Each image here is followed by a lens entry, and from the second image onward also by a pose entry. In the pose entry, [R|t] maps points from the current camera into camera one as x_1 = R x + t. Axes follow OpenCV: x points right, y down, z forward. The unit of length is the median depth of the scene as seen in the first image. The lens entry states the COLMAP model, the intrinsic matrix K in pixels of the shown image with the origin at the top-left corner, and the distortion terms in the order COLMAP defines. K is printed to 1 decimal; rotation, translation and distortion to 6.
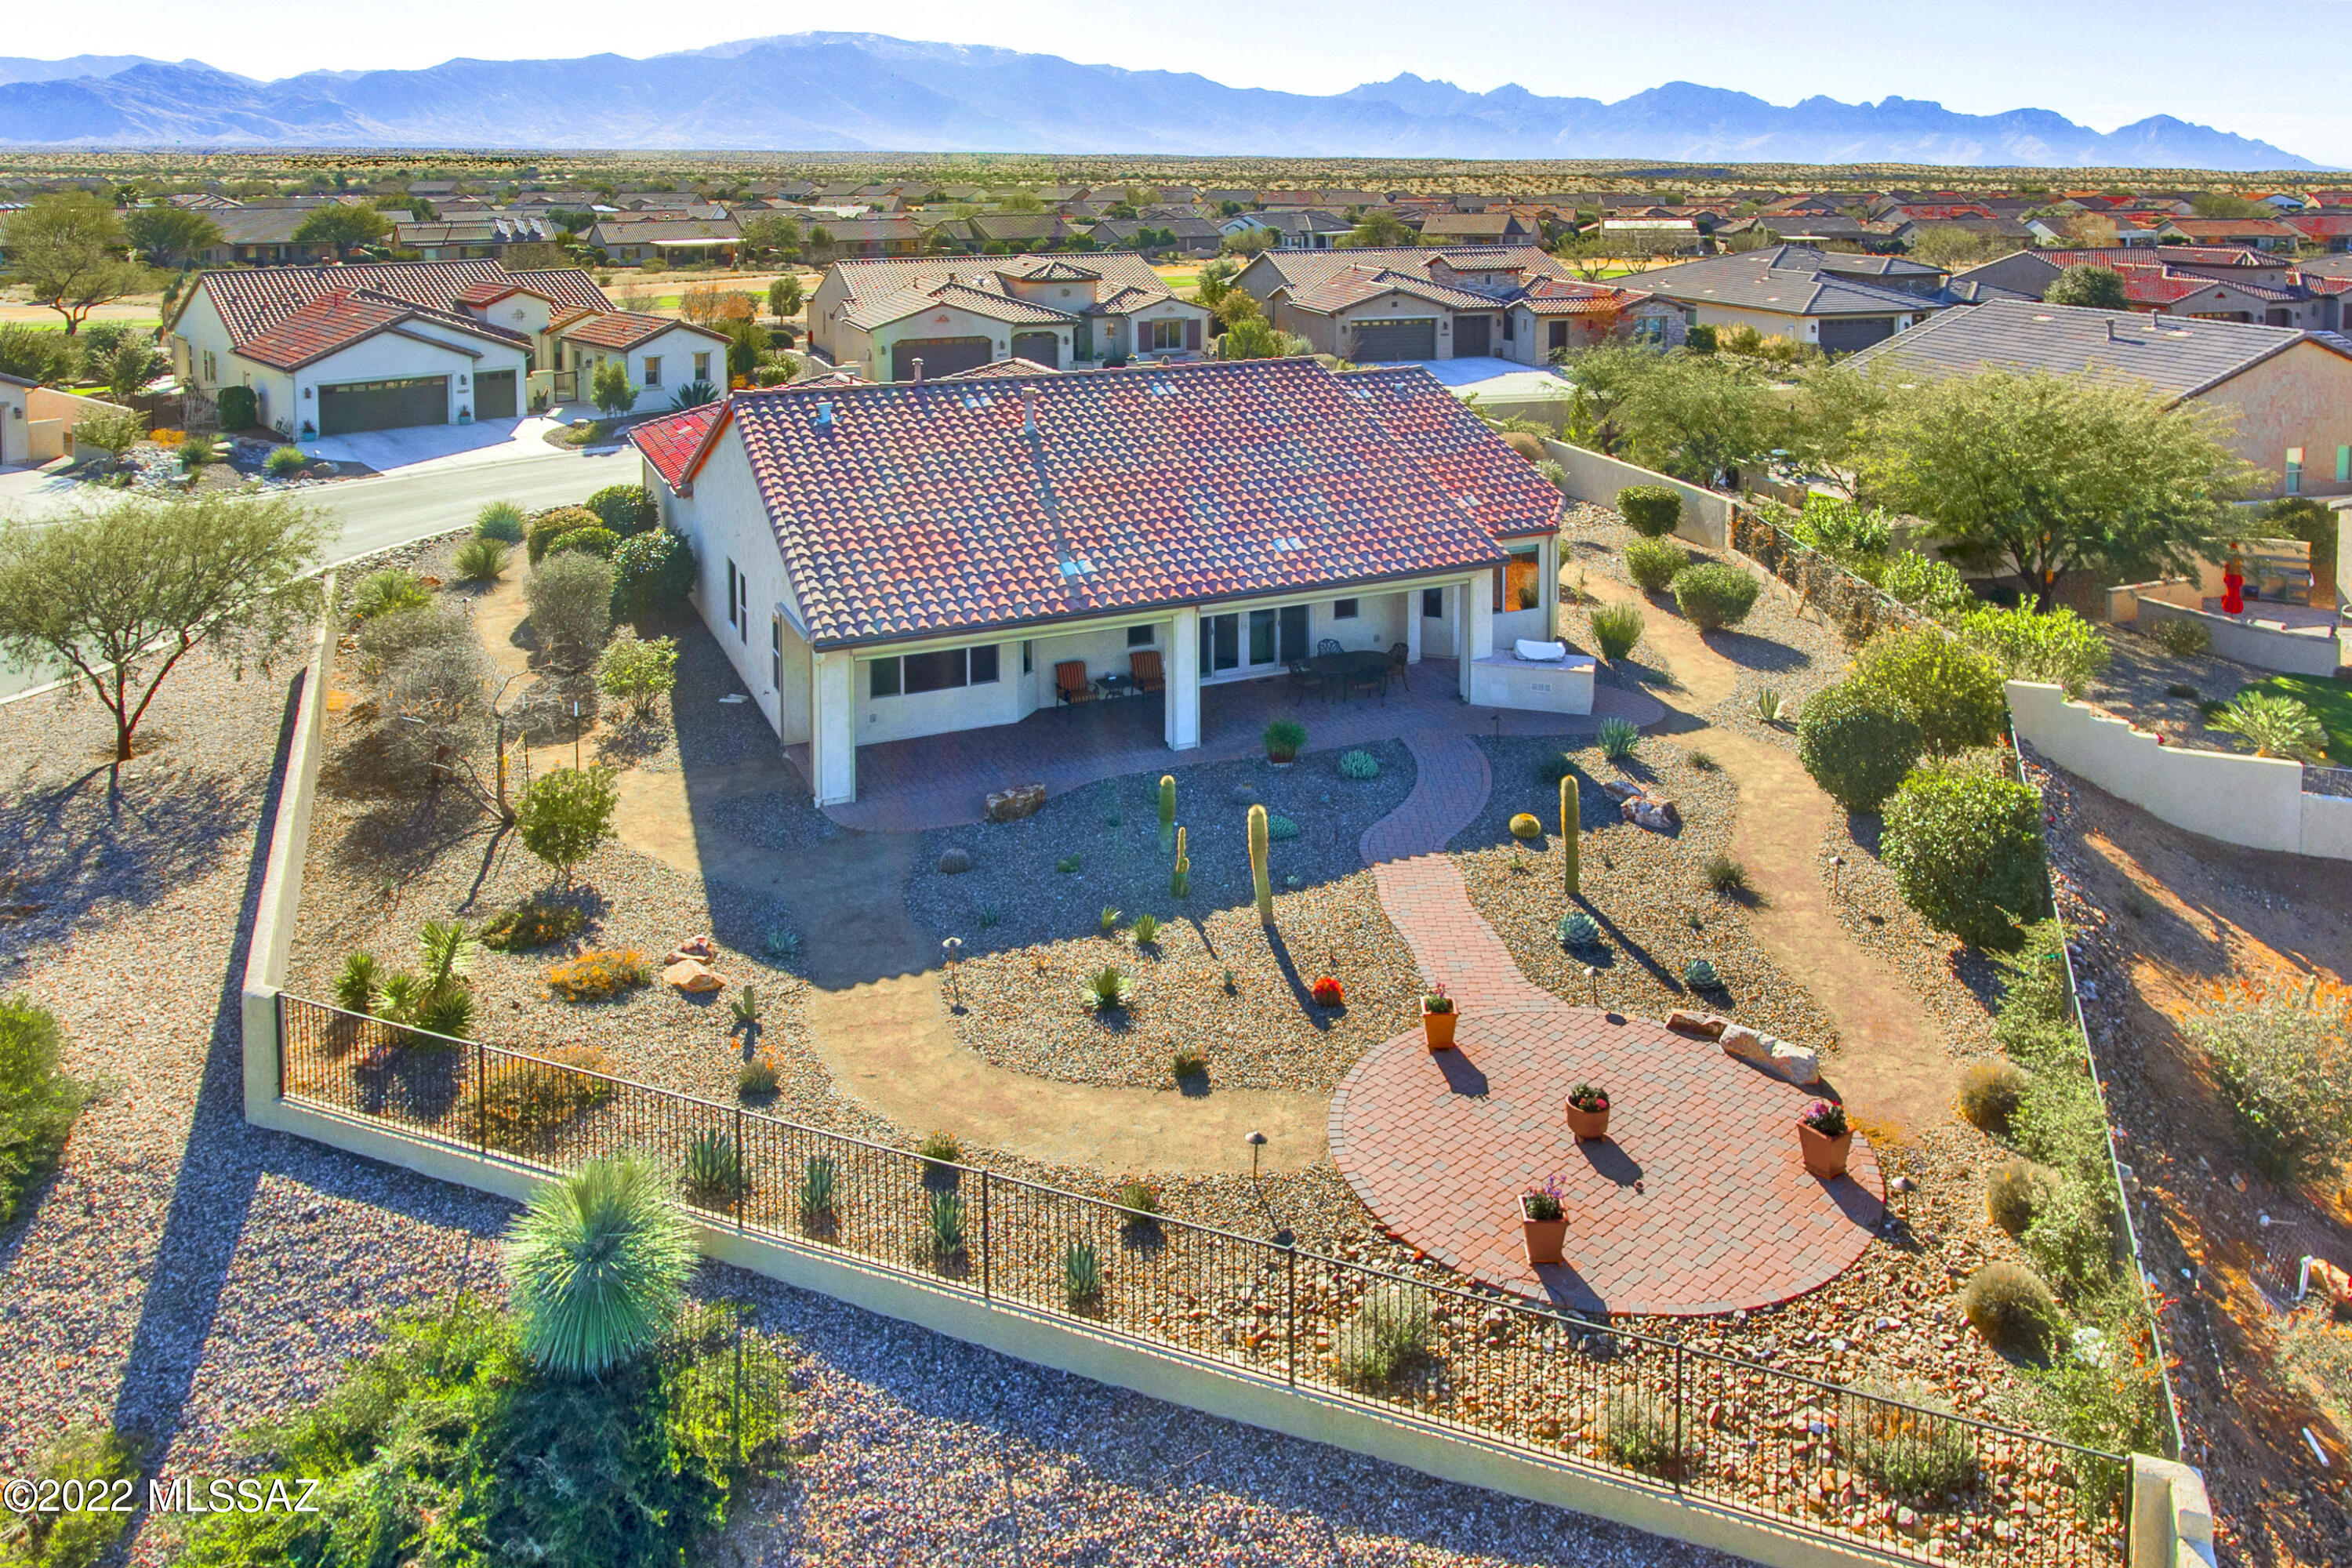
lens RADIAL K [[2405.1, 0, 1176.0], [0, 2405.1, 784.0], [0, 0, 1]] dist [-0.016730, 0.037887]
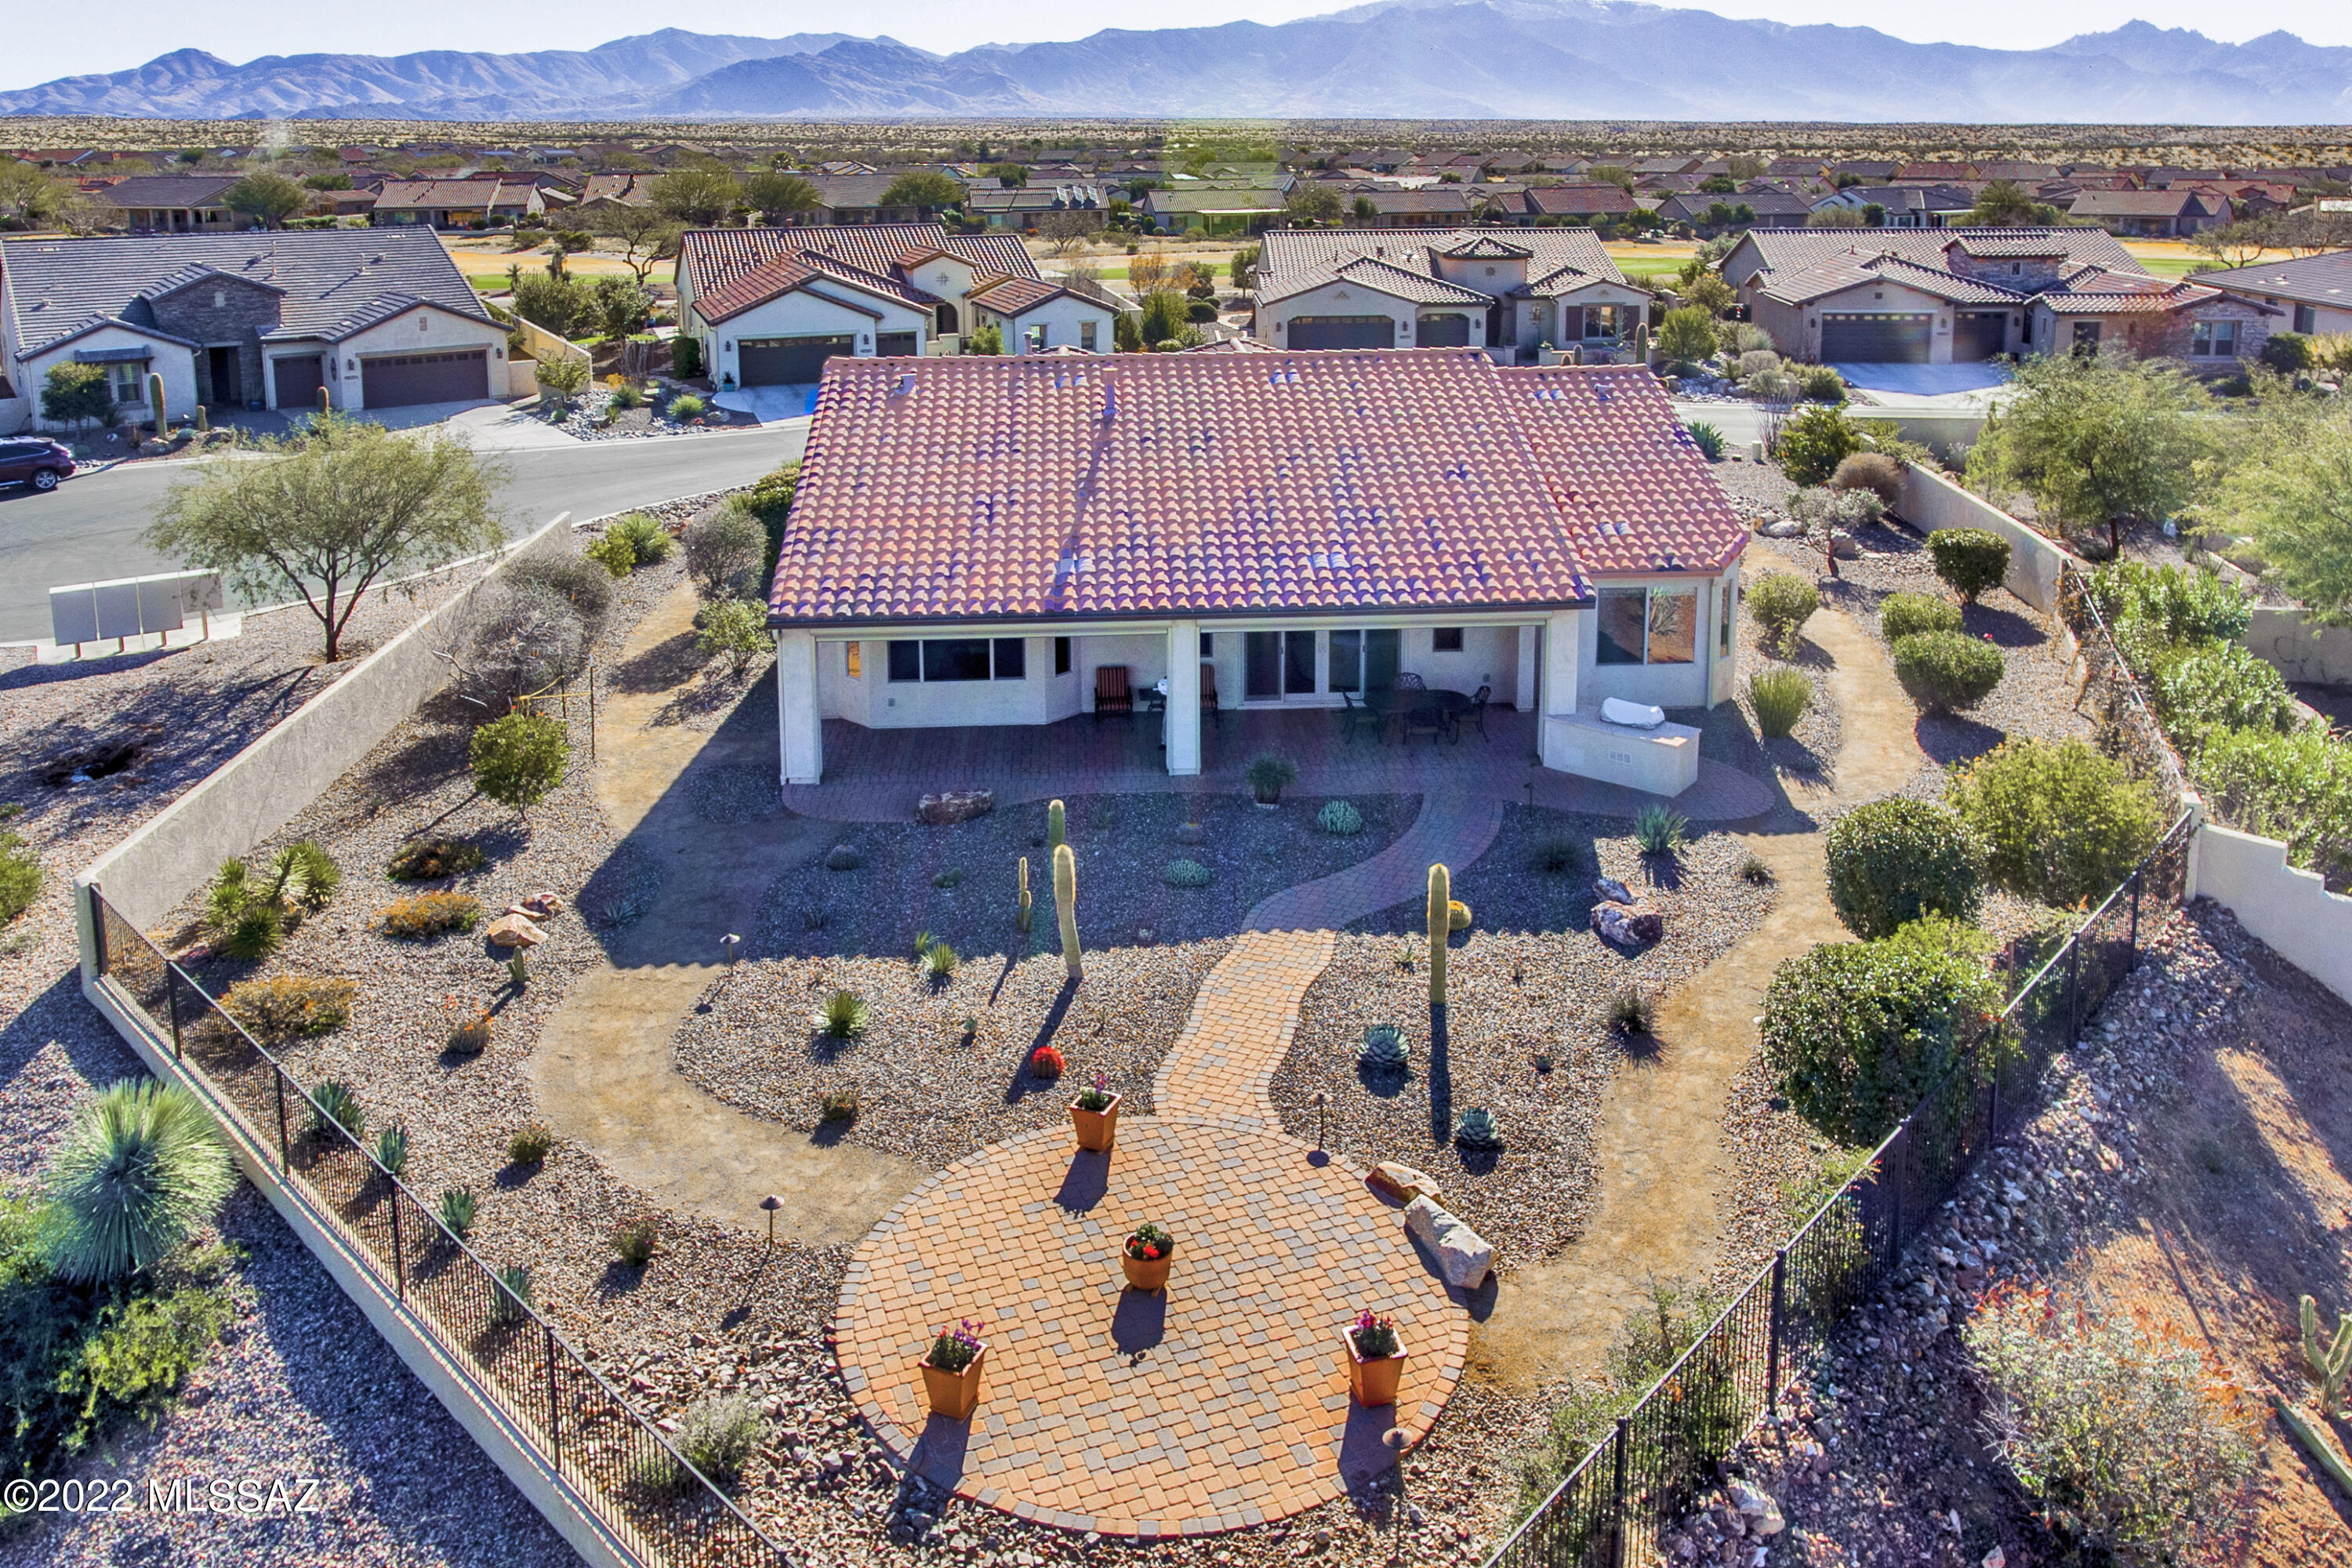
lens RADIAL K [[2405.1, 0, 1176.0], [0, 2405.1, 784.0], [0, 0, 1]] dist [-0.016730, 0.037887]
pose [[0.865140, 0.127868, -0.484957, 0.349925], [-0.124331, 0.991450, 0.039613, -0.037142], [0.485875, 0.026024, 0.873641, 0.171020]]
